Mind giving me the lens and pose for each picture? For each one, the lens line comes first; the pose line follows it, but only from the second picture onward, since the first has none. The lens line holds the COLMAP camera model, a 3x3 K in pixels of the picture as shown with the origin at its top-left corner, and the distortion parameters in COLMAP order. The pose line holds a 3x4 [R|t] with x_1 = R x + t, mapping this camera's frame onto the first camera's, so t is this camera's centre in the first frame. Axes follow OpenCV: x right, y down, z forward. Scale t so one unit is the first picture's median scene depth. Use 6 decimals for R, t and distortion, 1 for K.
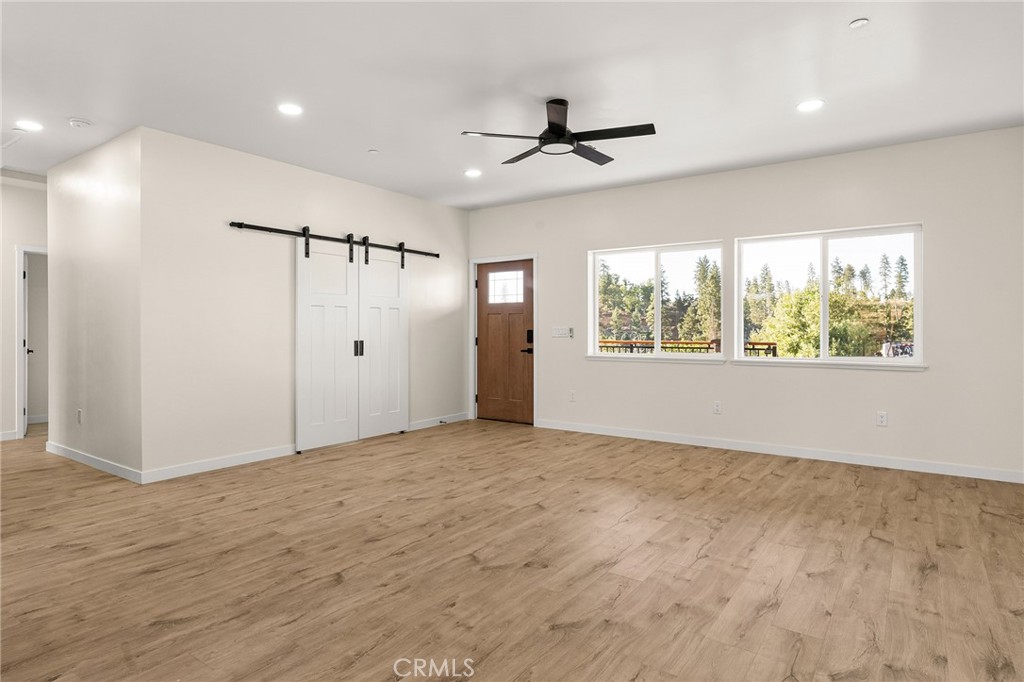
lens RADIAL K [[576.9, 0, 509.4], [0, 576.9, 342.2], [0, 0, 1]] dist [-0.005129, 0.002029]
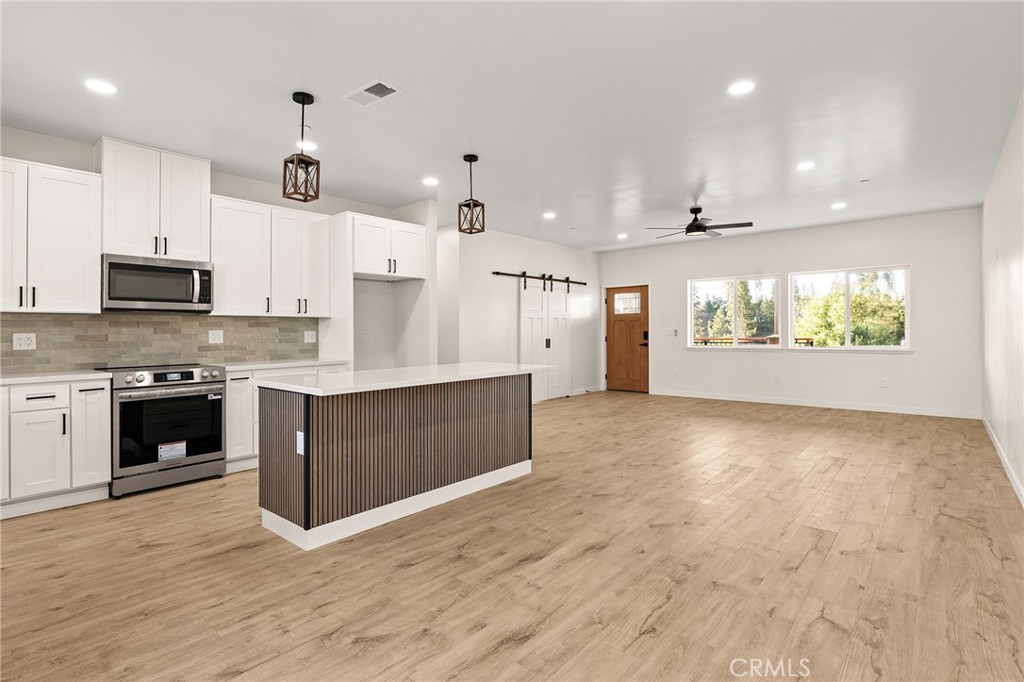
lens RADIAL K [[529.3, 0, 510.5], [0, 529.3, 334.8], [0, 0, 1]] dist [0.010491, -0.003247]
pose [[0.997629, -0.010555, -0.068013, -0.262952], [0.009455, 0.999820, -0.016479, 0.009653], [0.068174, 0.015797, 0.997548, -0.494345]]
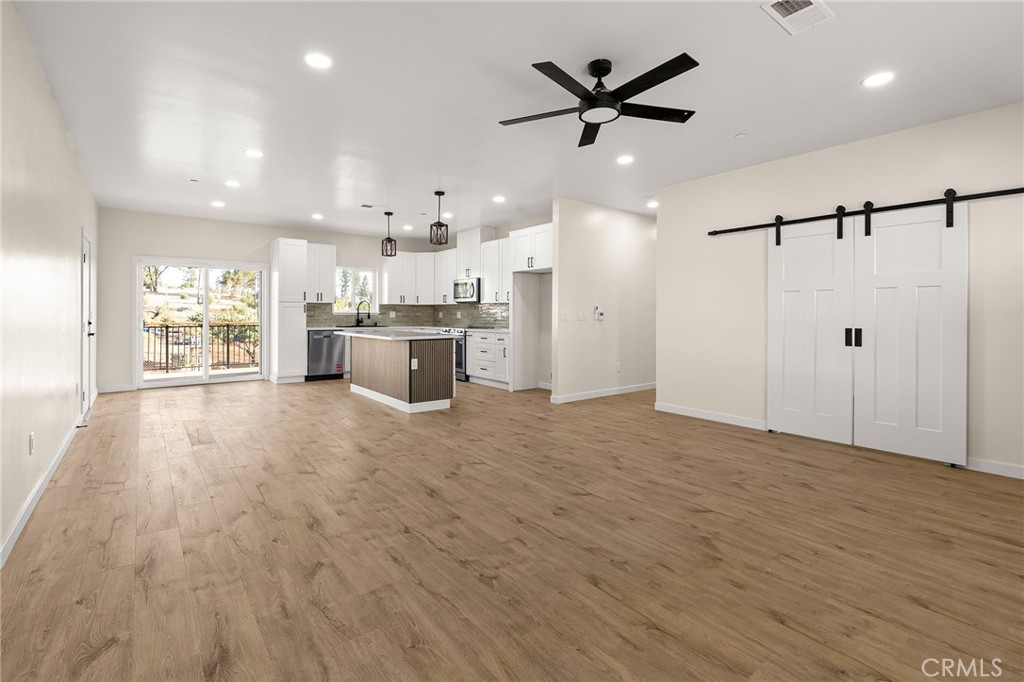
lens RADIAL K [[464.0, 0, 489.6], [0, 464.0, 316.2], [0, 0, 1]] dist [-0.008522, 0.001415]
pose [[-0.309203, 0.003810, -0.950988, 0.544230], [-0.025124, 0.999610, 0.012174, -0.015203], [0.950664, 0.027657, -0.308987, 0.695575]]
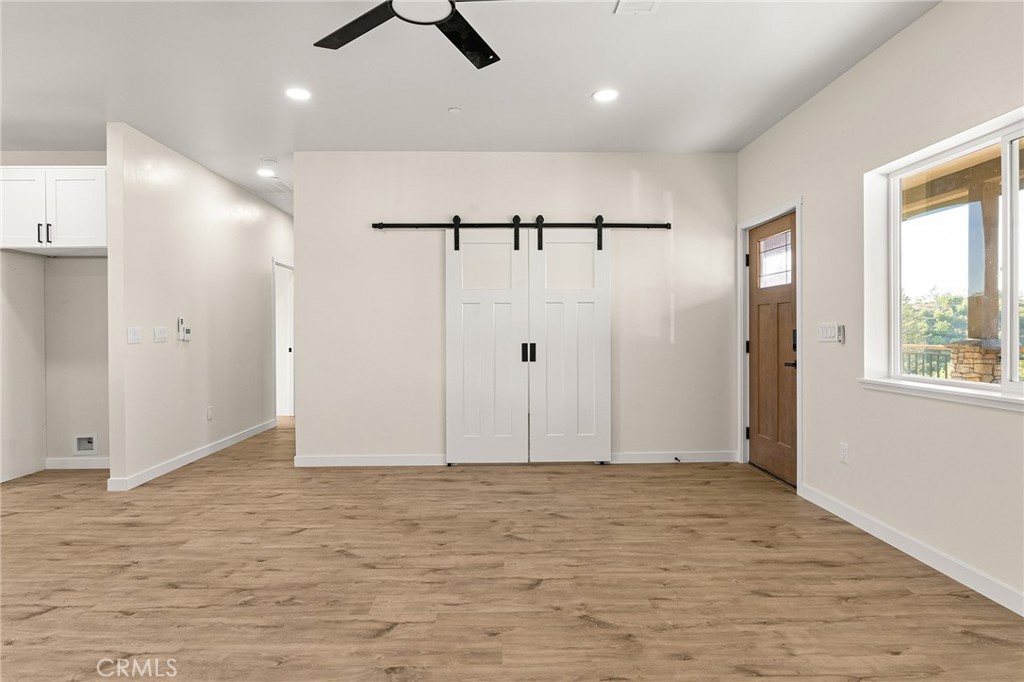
lens RADIAL K [[576.9, 0, 511.8], [0, 576.9, 339.0], [0, 0, 1]] dist [-0.005129, 0.002029]
pose [[0.600263, 0.010143, -0.799739, 0.383753], [-0.013648, 0.999904, 0.002437, -0.010291], [0.799687, 0.009452, 0.600343, 0.478918]]
